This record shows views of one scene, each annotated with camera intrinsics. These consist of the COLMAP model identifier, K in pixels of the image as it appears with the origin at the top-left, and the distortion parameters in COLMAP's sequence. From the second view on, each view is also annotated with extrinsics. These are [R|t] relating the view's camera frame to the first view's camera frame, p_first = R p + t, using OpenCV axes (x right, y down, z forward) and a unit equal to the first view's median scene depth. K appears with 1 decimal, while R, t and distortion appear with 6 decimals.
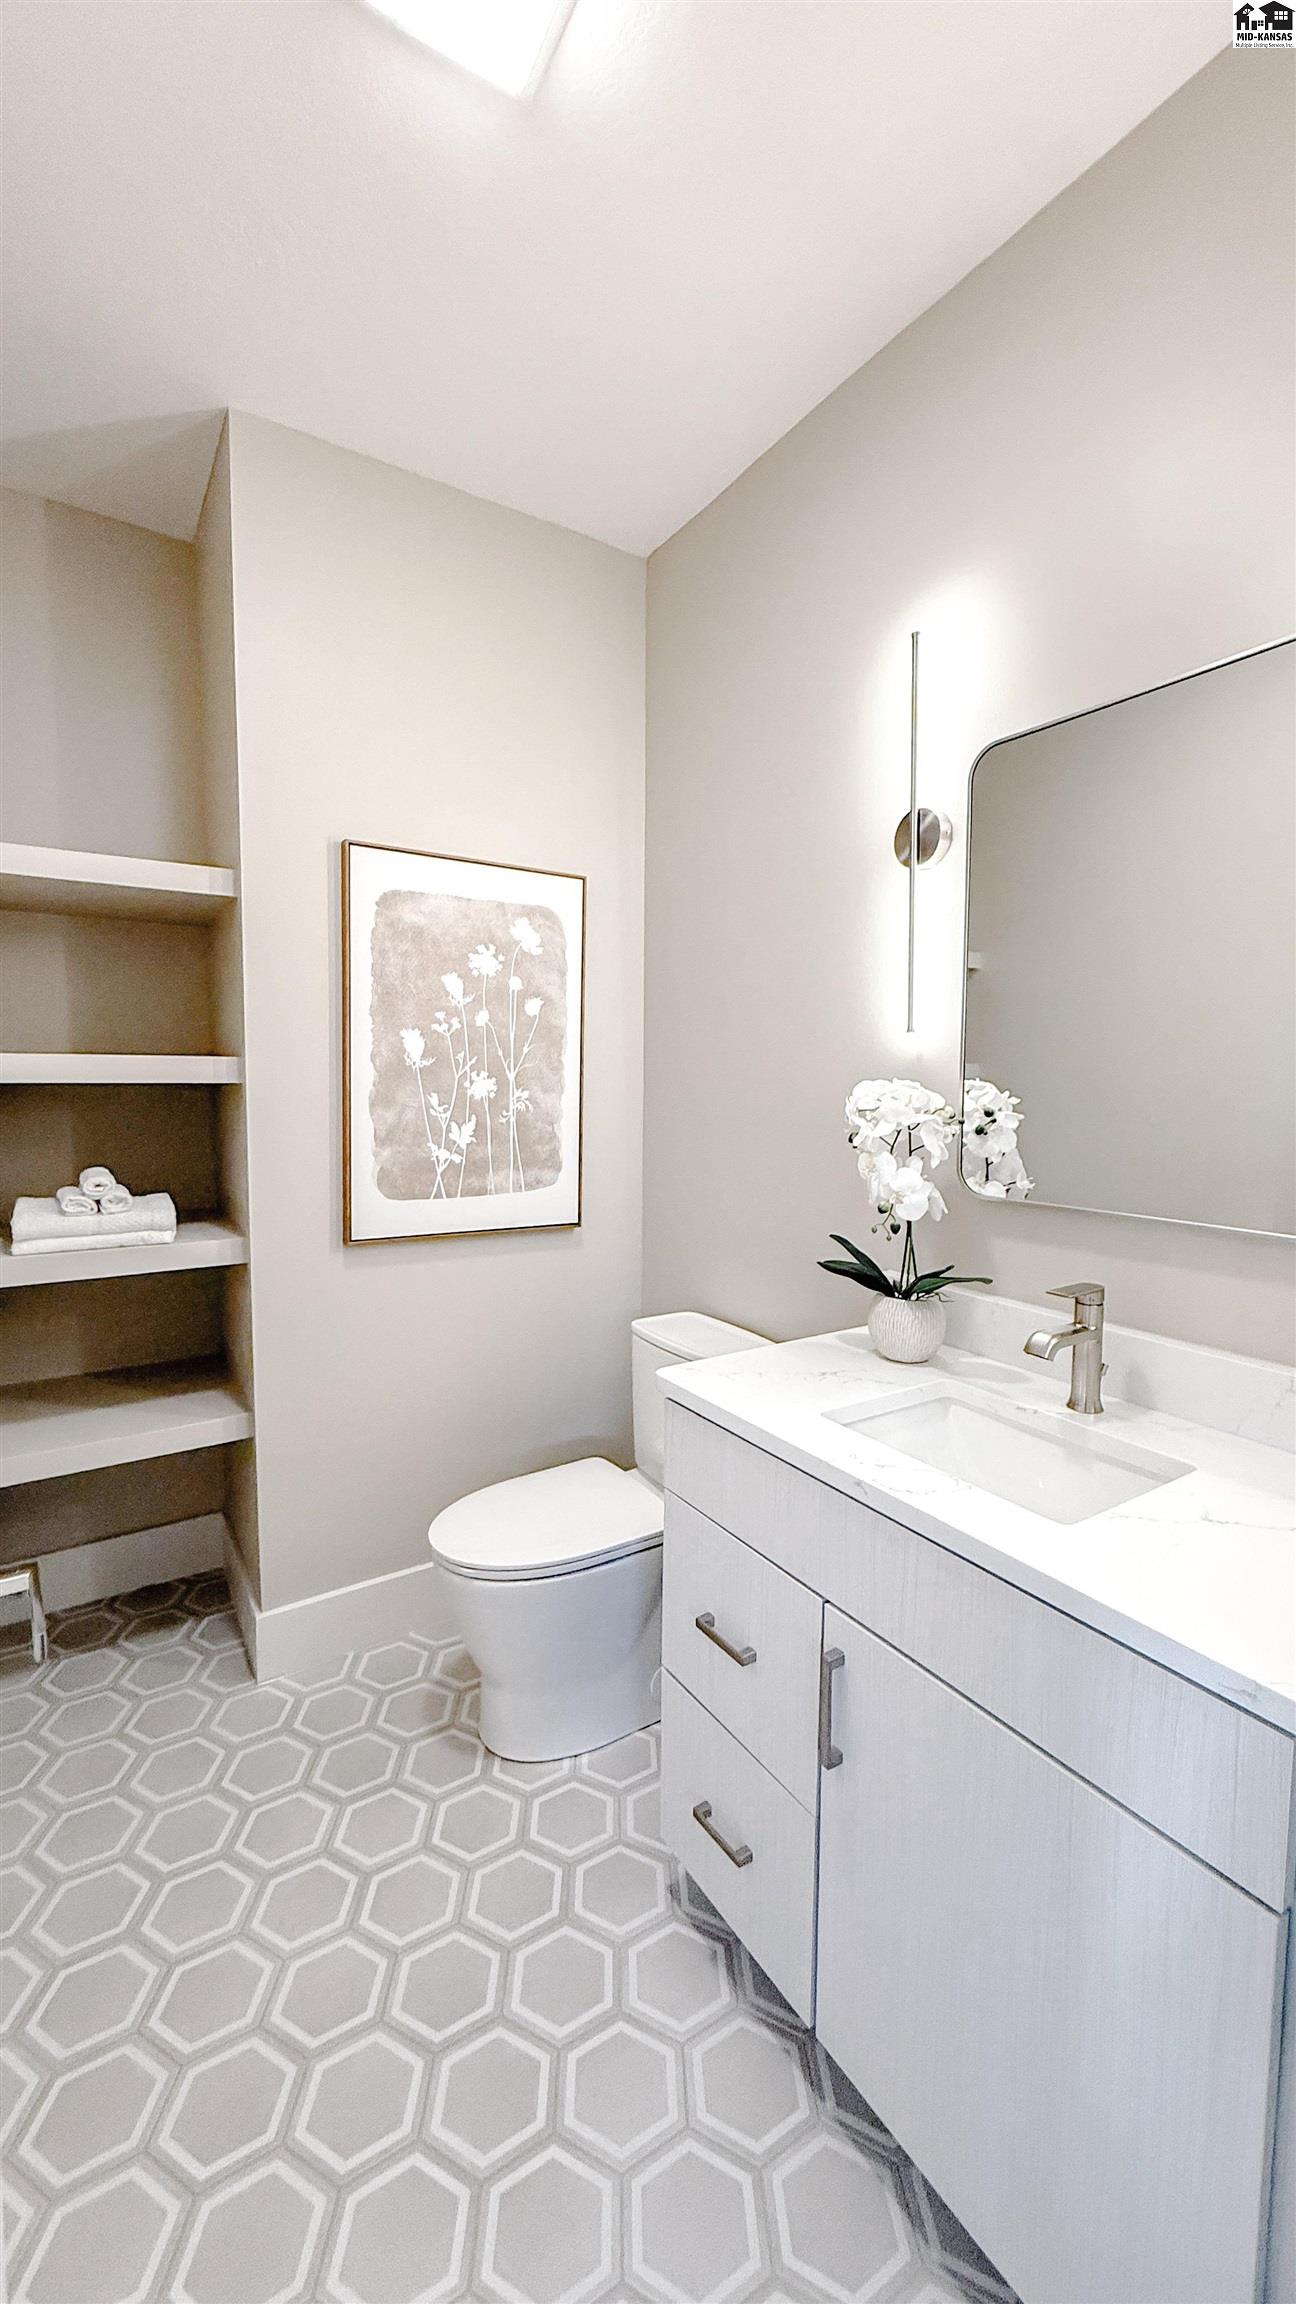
lens RADIAL K [[916.9, 0, 647.8], [0, 916.9, 1149.2], [0, 0, 1]] dist [0.001793, 0.000076]
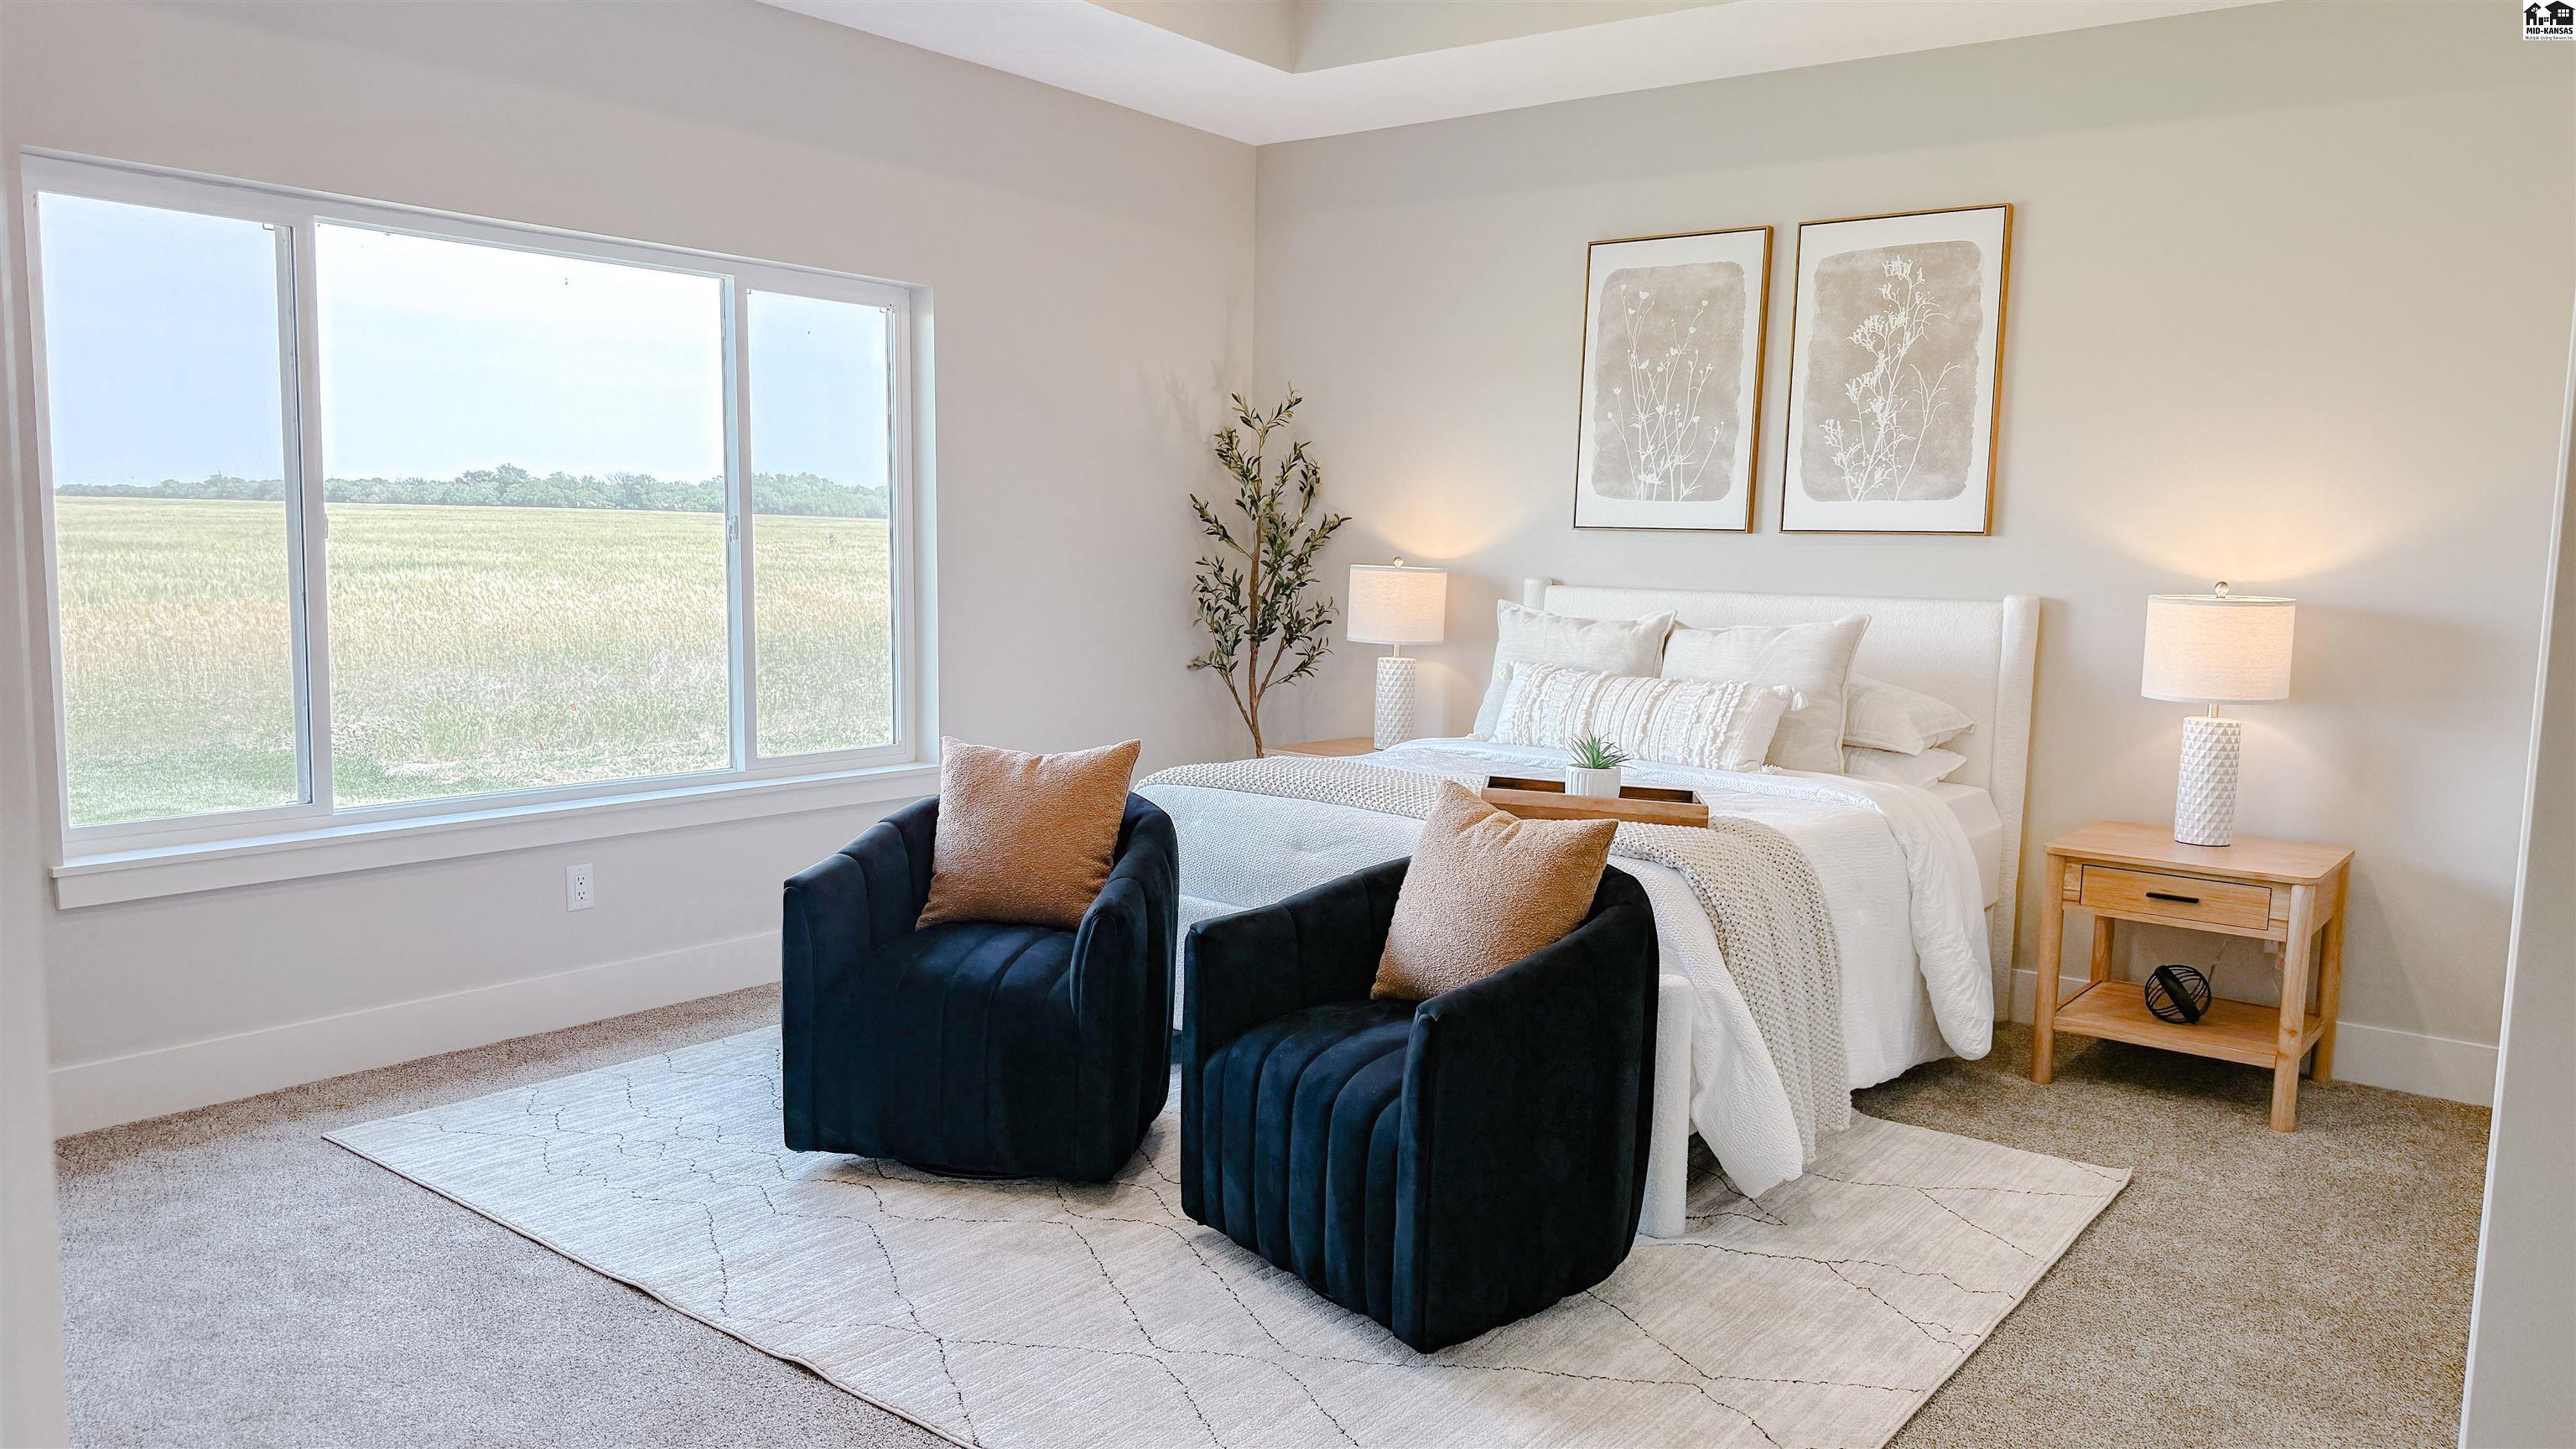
lens RADIAL K [[1819.6, 0, 1286.9], [0, 1819.6, 728.8], [0, 0, 1]] dist [0.002010, 0.000106]
pose [[-0.995193, -0.020838, 0.095693, 0.361473], [0.001658, -0.980548, -0.196274, -0.099881], [0.097922, -0.195172, 0.975869, -1.502024]]
